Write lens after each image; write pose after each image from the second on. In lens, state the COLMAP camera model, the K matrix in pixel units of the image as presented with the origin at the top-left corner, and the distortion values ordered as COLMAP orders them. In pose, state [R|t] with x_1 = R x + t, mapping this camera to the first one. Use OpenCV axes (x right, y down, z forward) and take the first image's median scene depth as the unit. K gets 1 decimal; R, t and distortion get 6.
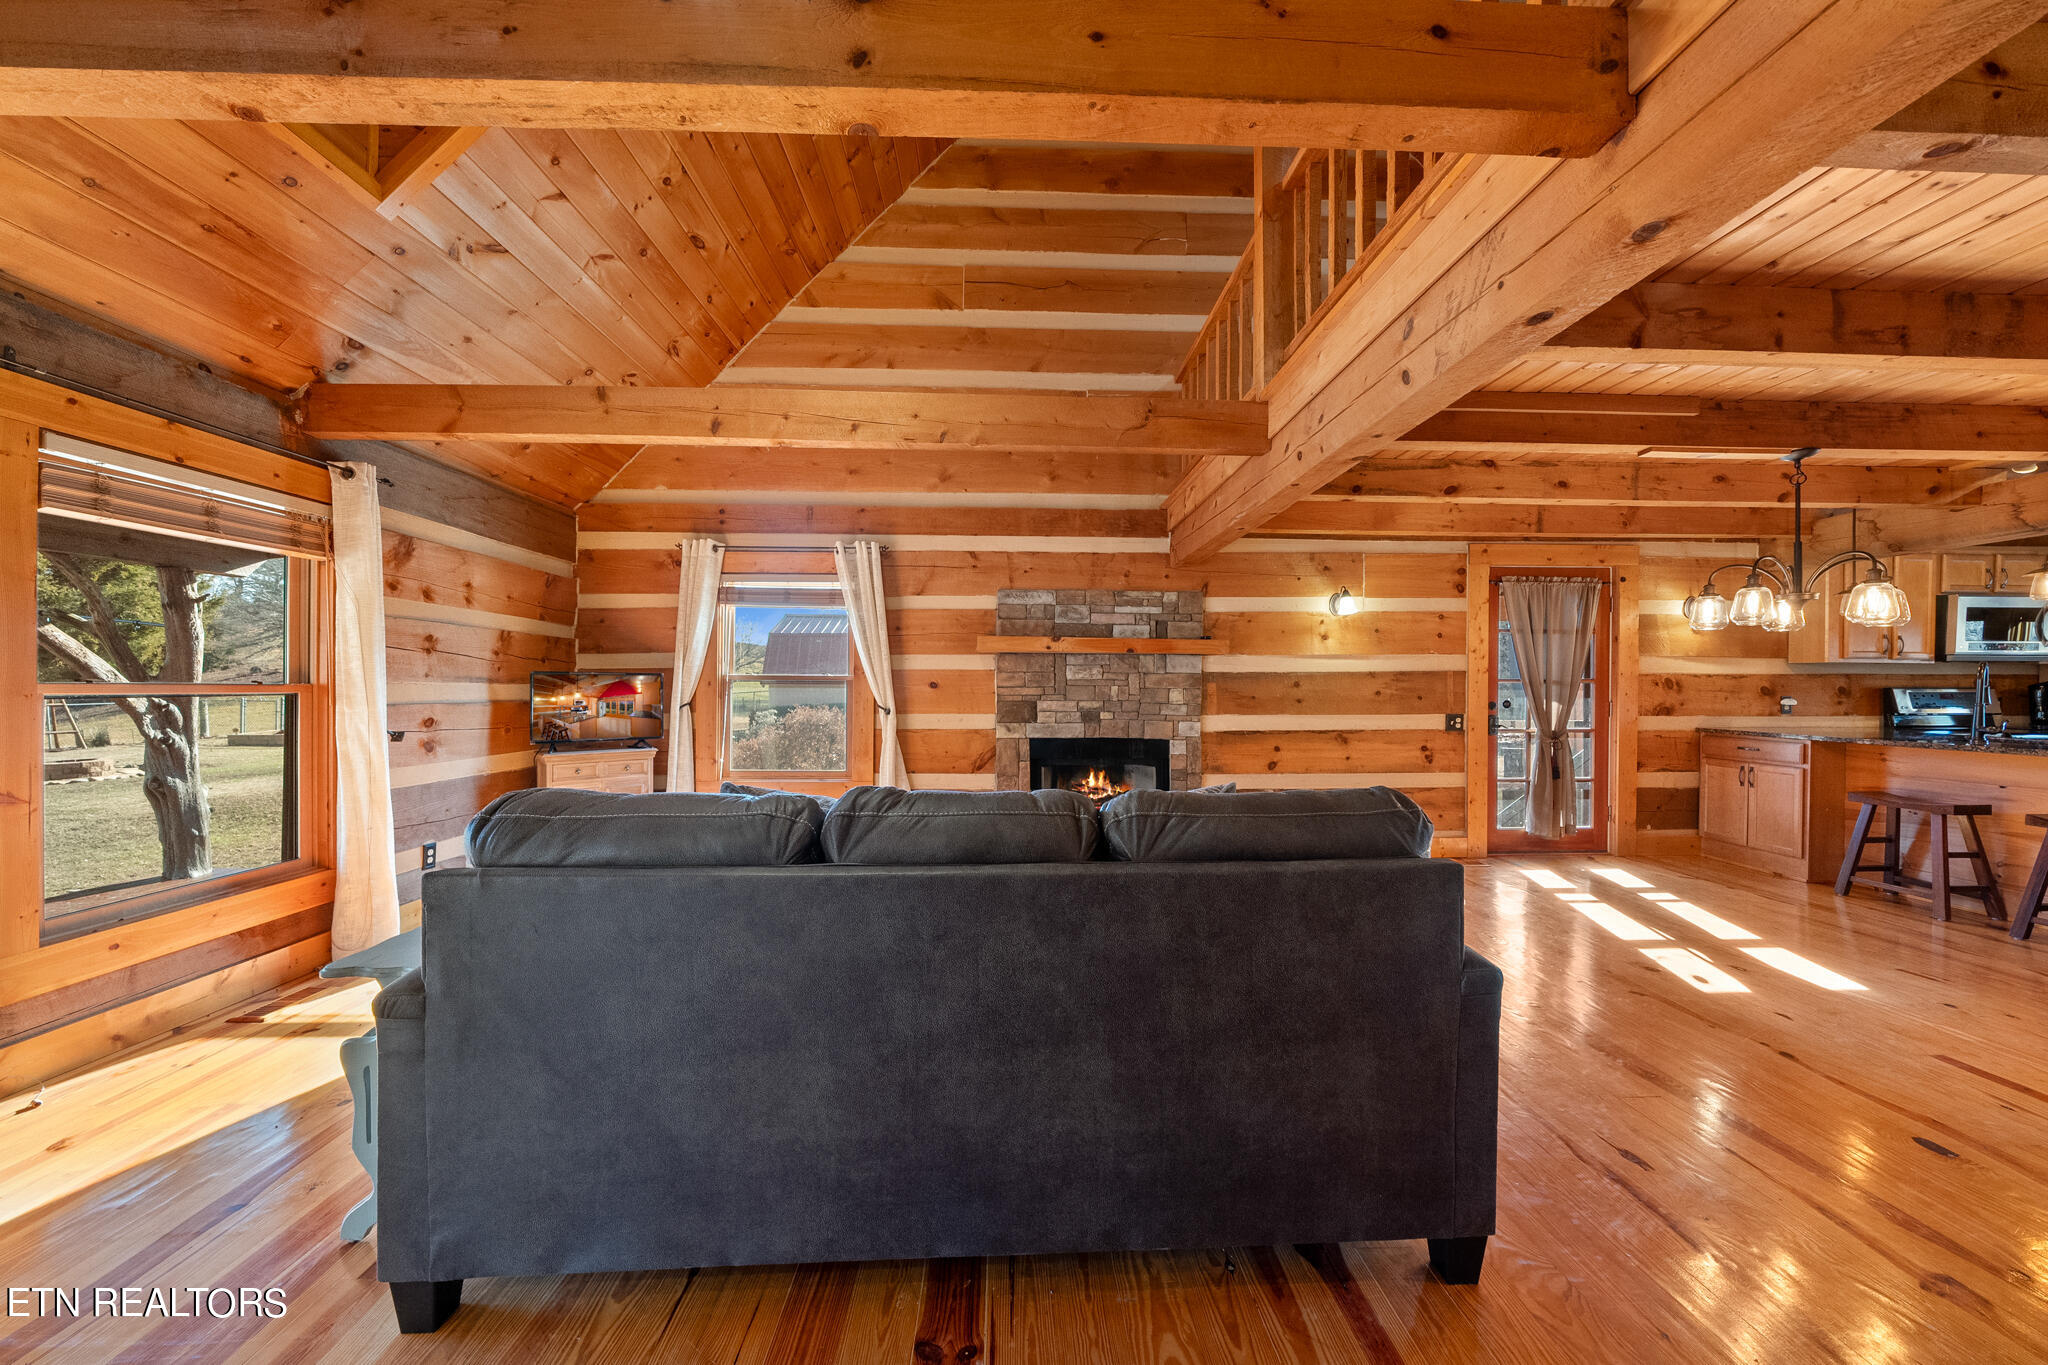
lens RADIAL K [[694.6, 0, 1021.1], [0, 694.6, 691.5], [0, 0, 1]] dist [-0.006228, -0.000496]
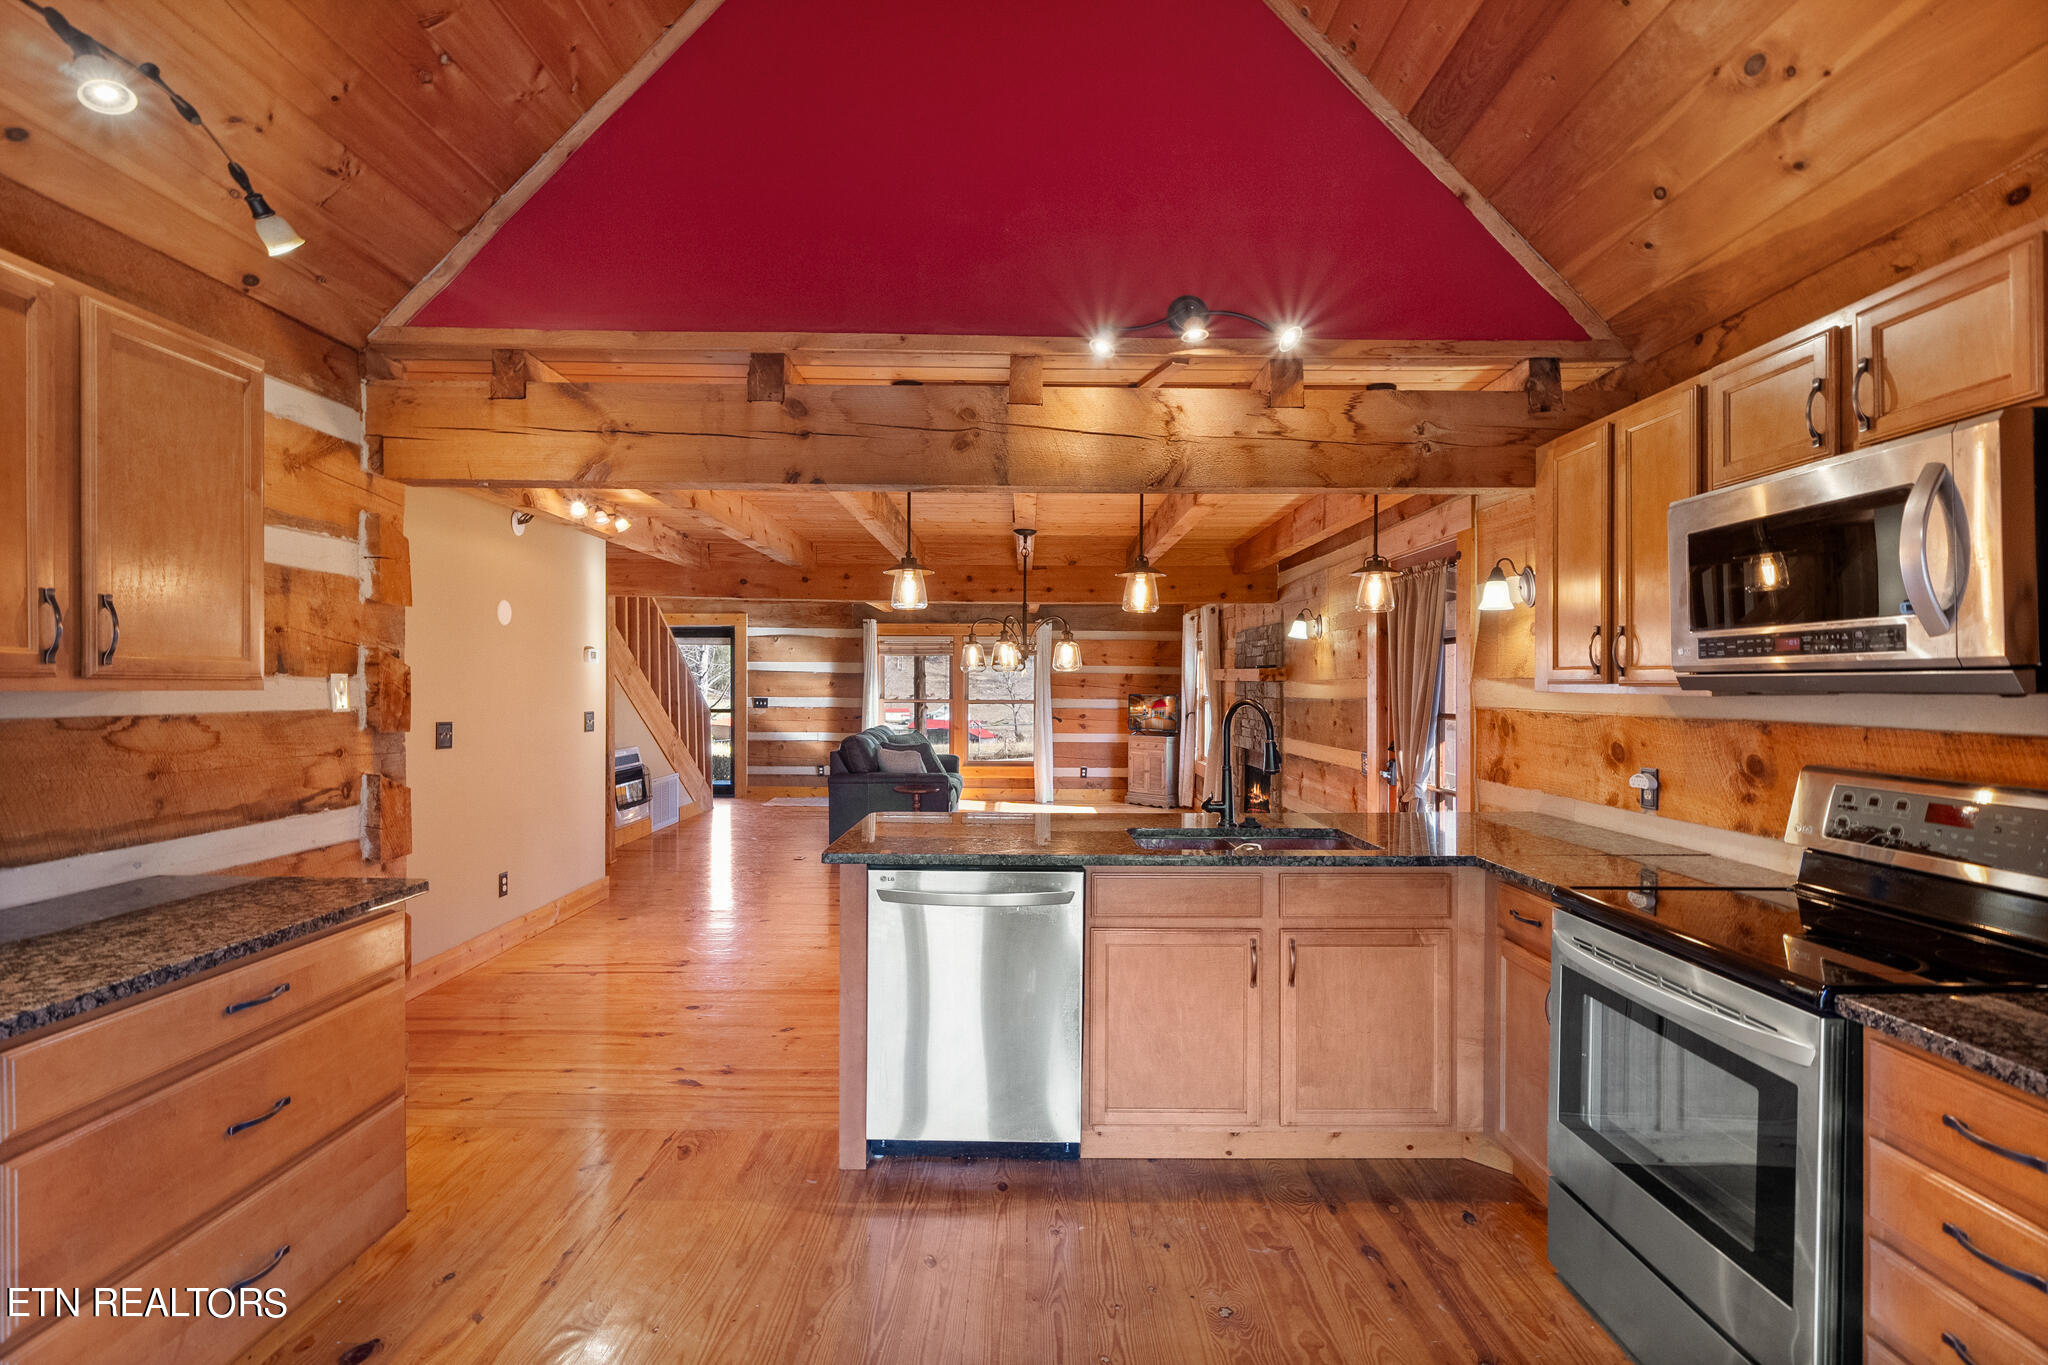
lens RADIAL K [[948.0, 0, 1029.5], [0, 948.0, 700.3], [0, 0, 1]] dist [0.013479, -0.001077]
pose [[-0.020817, 0.014850, -0.999673, 1.768456], [-0.010268, 0.999834, 0.015066, -0.041640], [0.999731, 0.010579, -0.020661, 0.650452]]
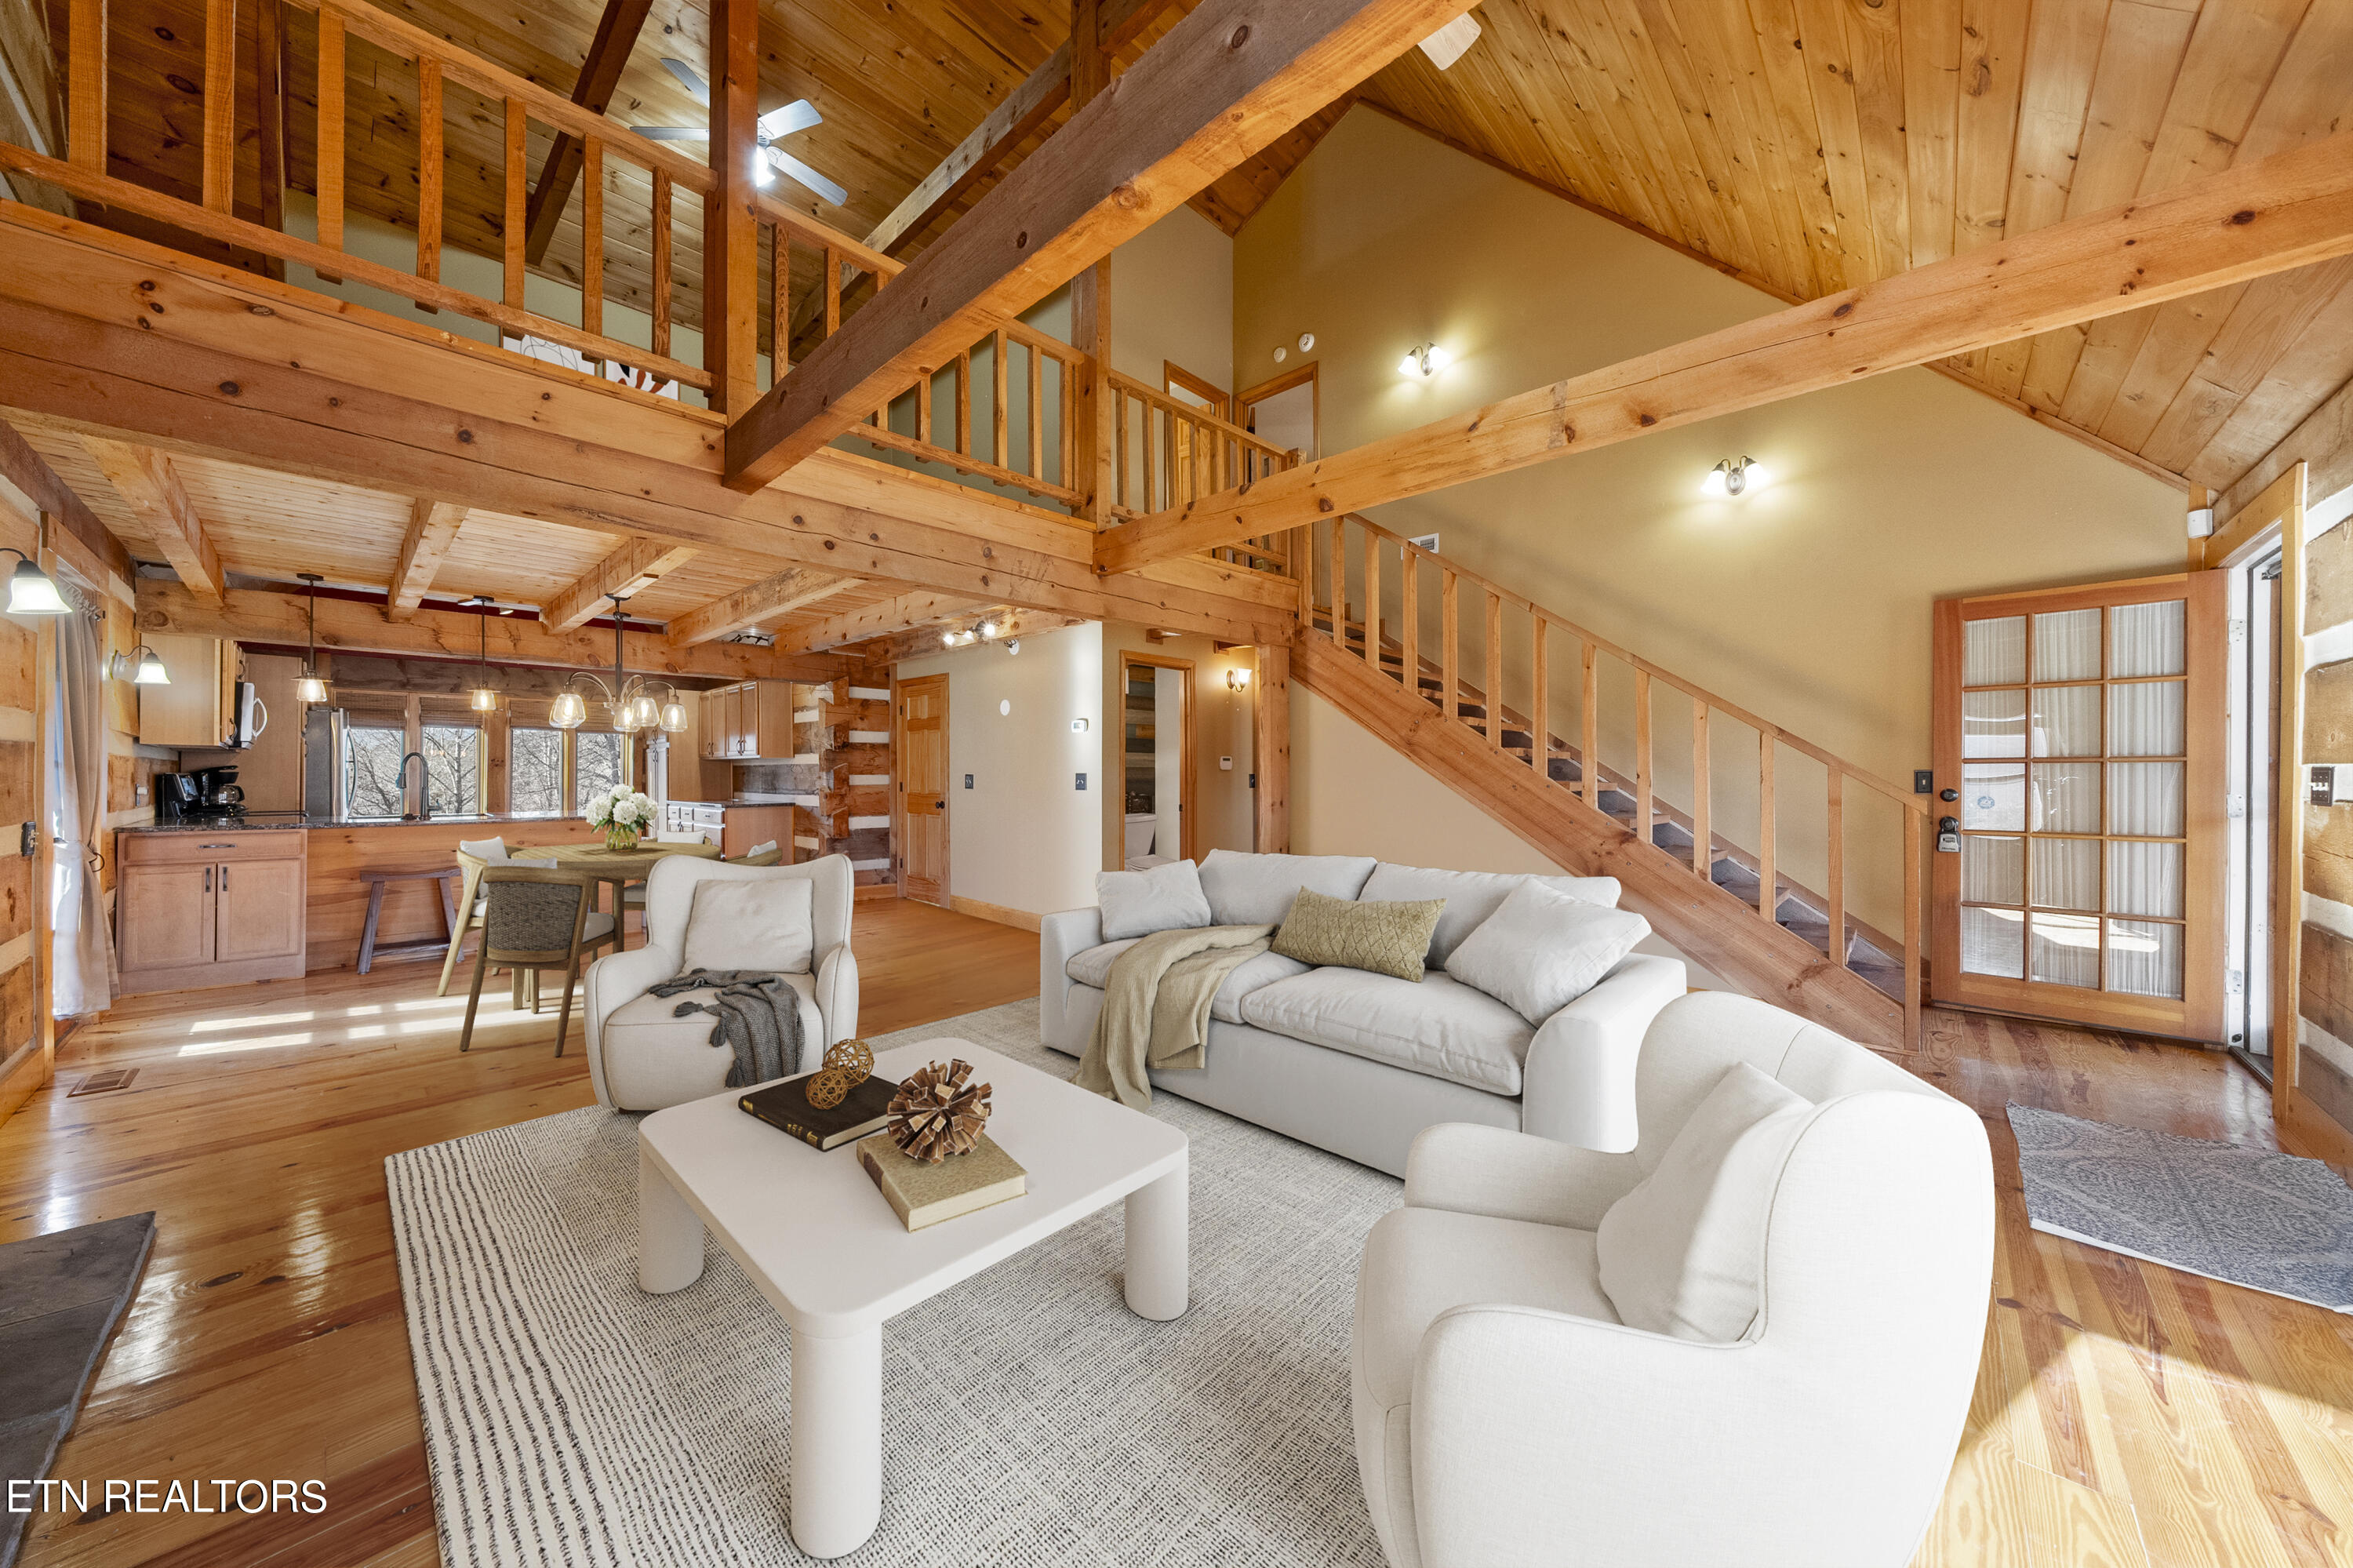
lens RADIAL K [[798.1, 0, 1169.9], [0, 798.1, 790.8], [0, 0, 1]] dist [-0.006228, -0.000496]
pose [[-0.705679, -0.015551, 0.708361, -0.426535], [0.001792, 0.999717, 0.023732, -0.004376], [-0.708530, 0.018016, -0.705451, 0.824474]]
